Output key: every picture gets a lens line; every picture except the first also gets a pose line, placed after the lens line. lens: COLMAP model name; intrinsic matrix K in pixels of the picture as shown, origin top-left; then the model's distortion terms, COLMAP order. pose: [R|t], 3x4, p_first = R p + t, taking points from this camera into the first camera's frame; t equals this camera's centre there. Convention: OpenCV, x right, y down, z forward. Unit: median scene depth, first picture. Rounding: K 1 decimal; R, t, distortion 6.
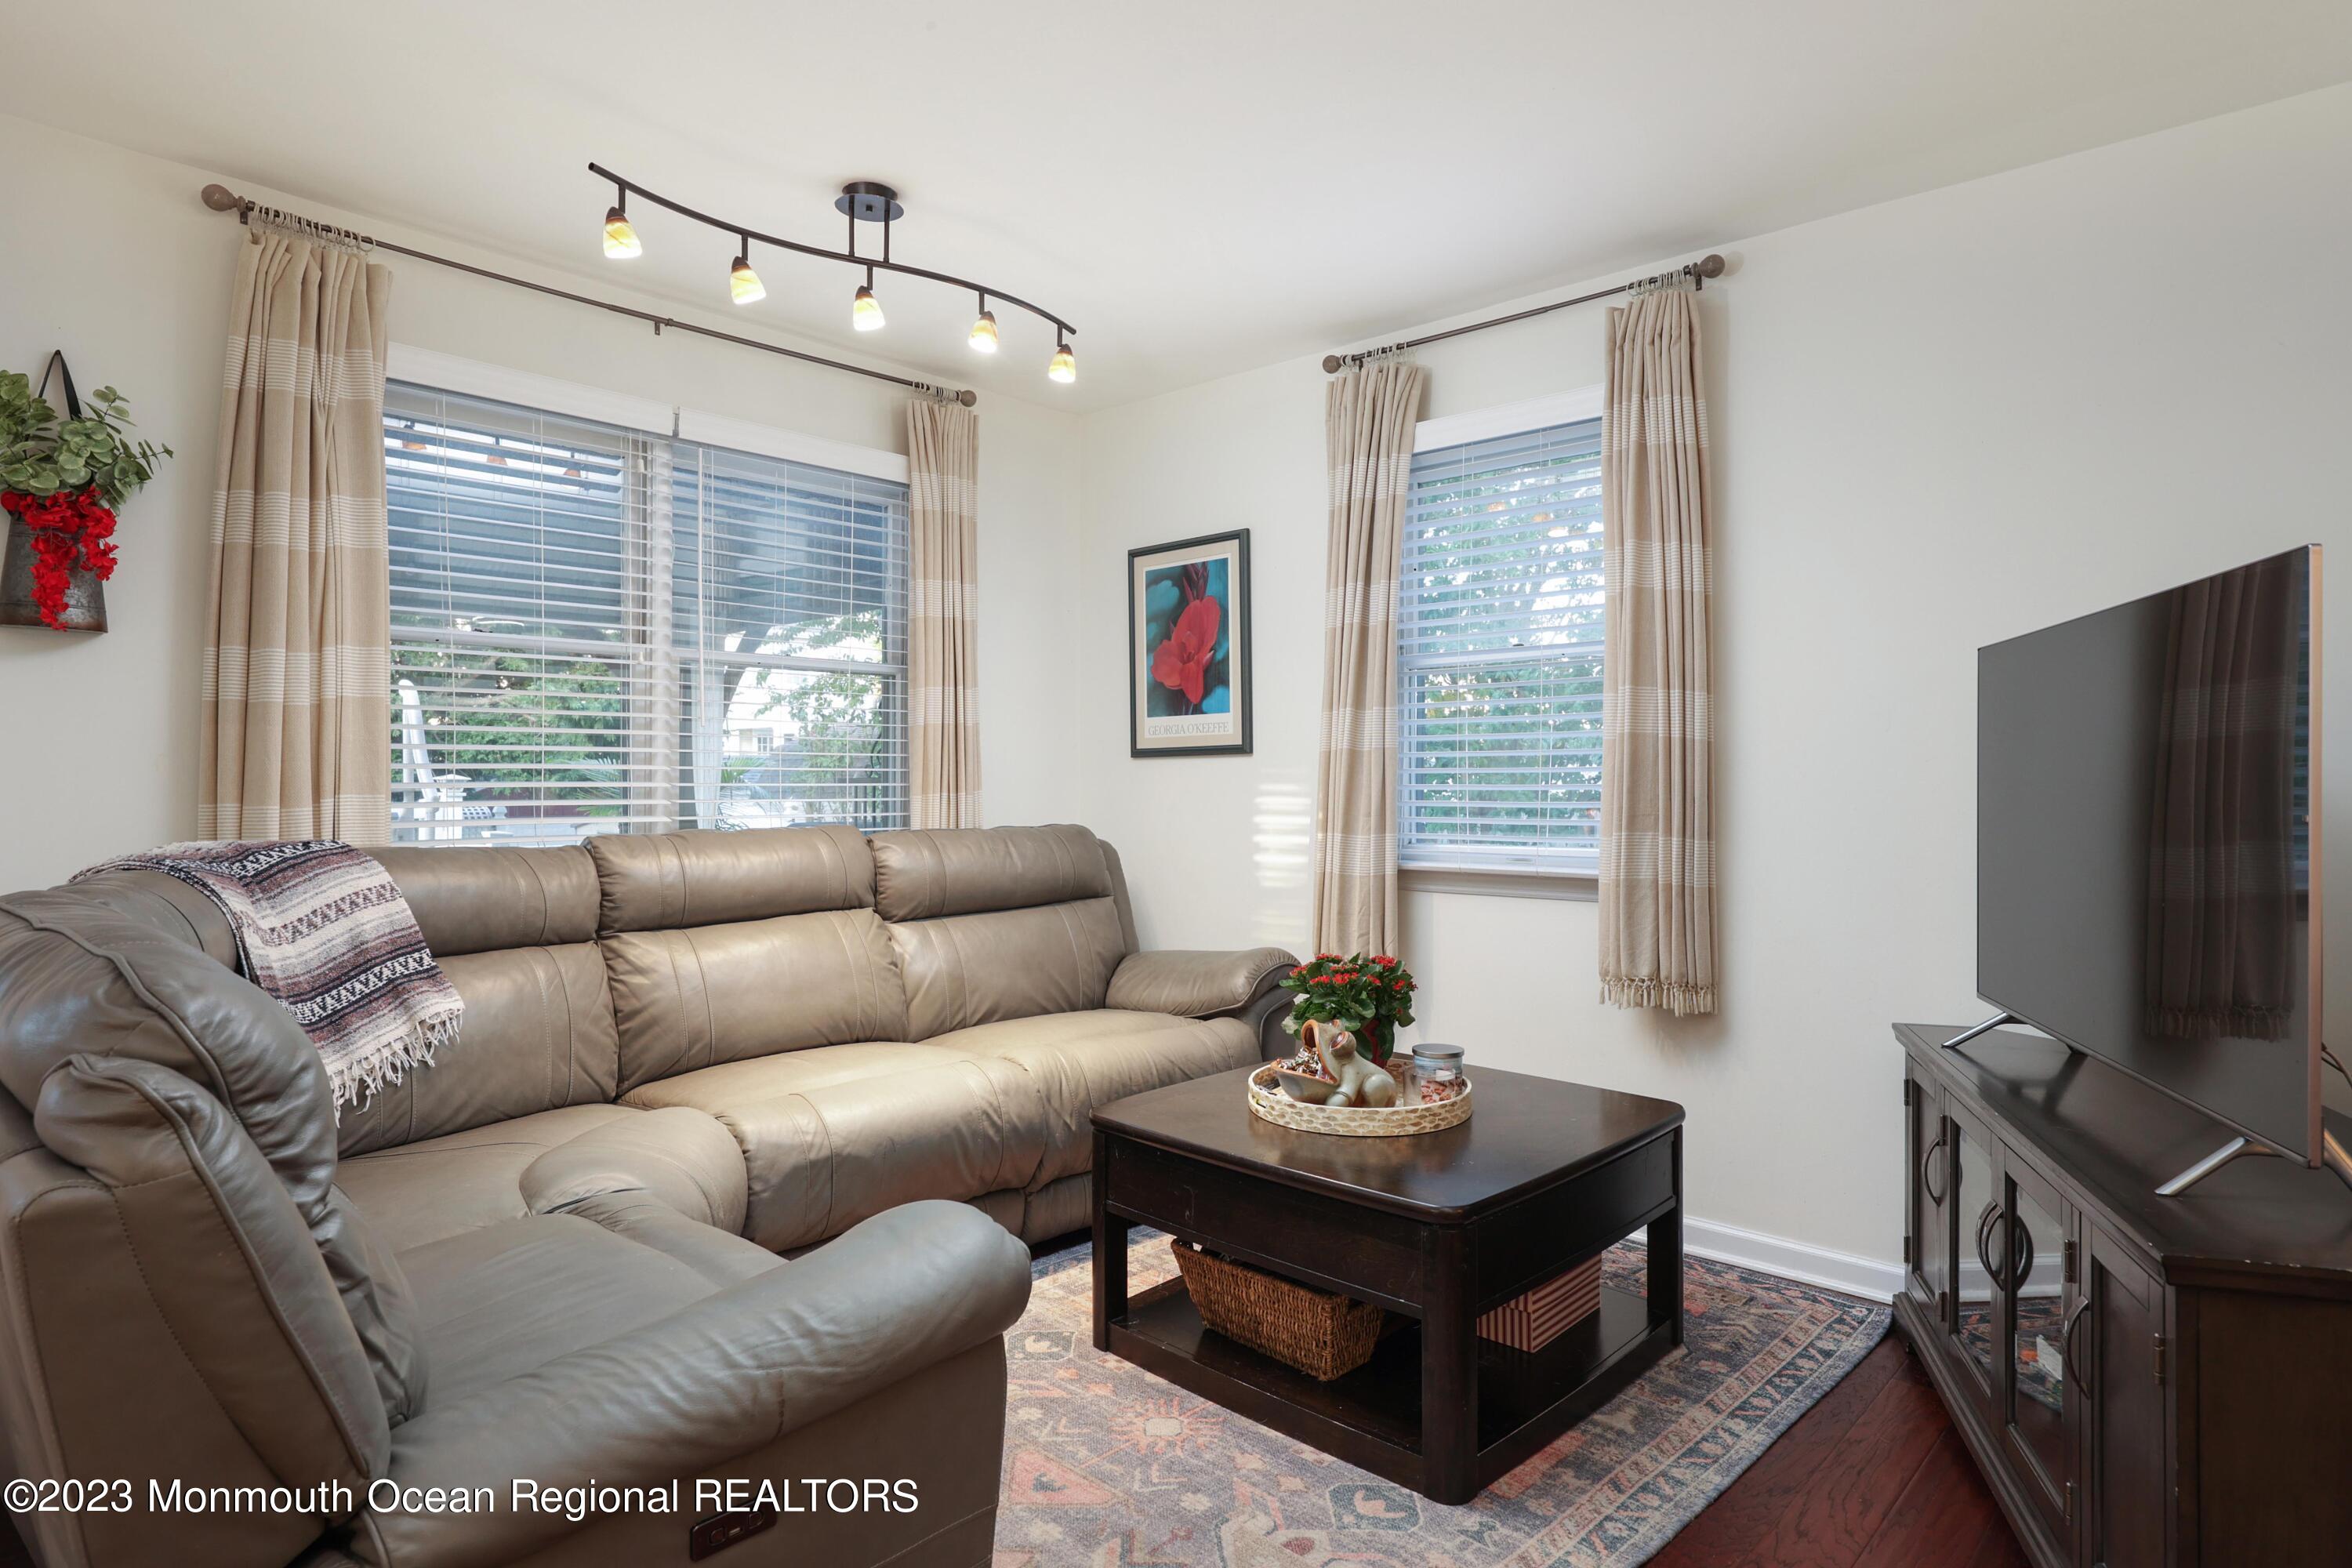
lens RADIAL K [[1343.1, 0, 1165.2], [0, 1343.1, 793.8], [0, 0, 1]] dist [-0.006174, -0.000568]
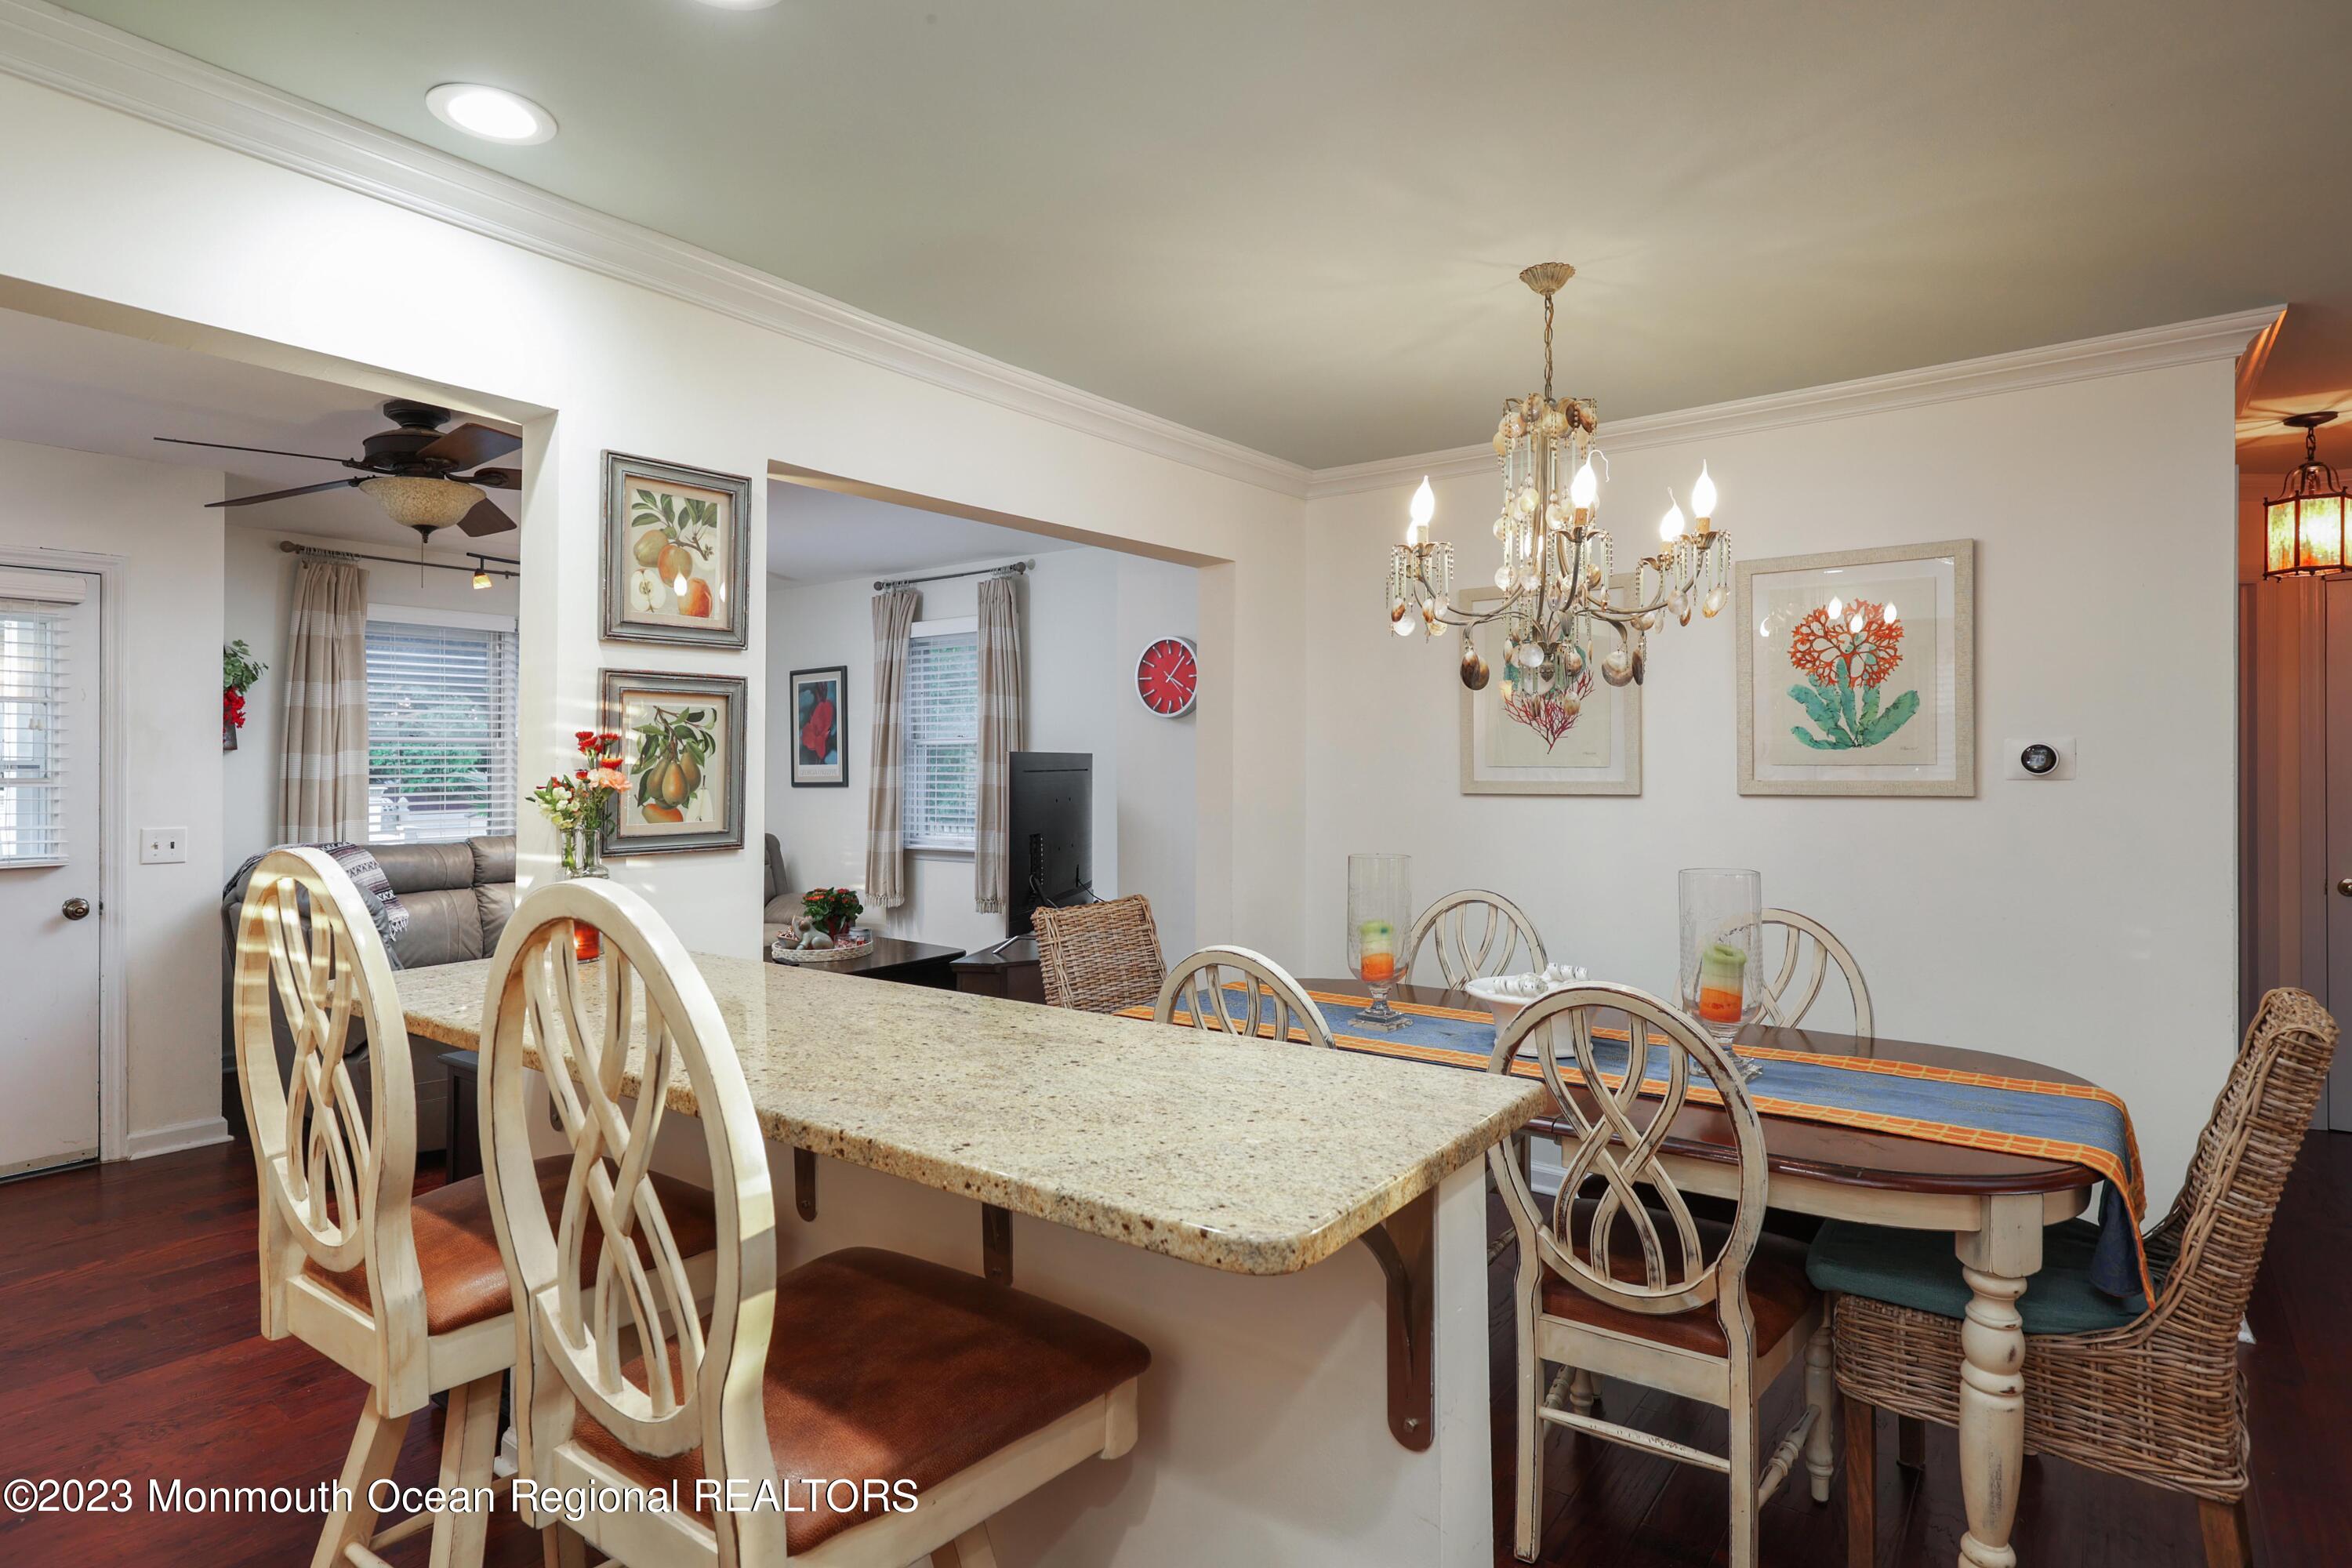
lens RADIAL K [[1271.5, 0, 1189.0], [0, 1271.5, 760.9], [0, 0, 1]] dist [0.003043, -0.001276]
pose [[0.994835, -0.004153, 0.101422, 0.471902], [0.005213, 0.999934, -0.010190, -0.060513], [-0.101373, 0.010666, 0.994791, -1.055305]]
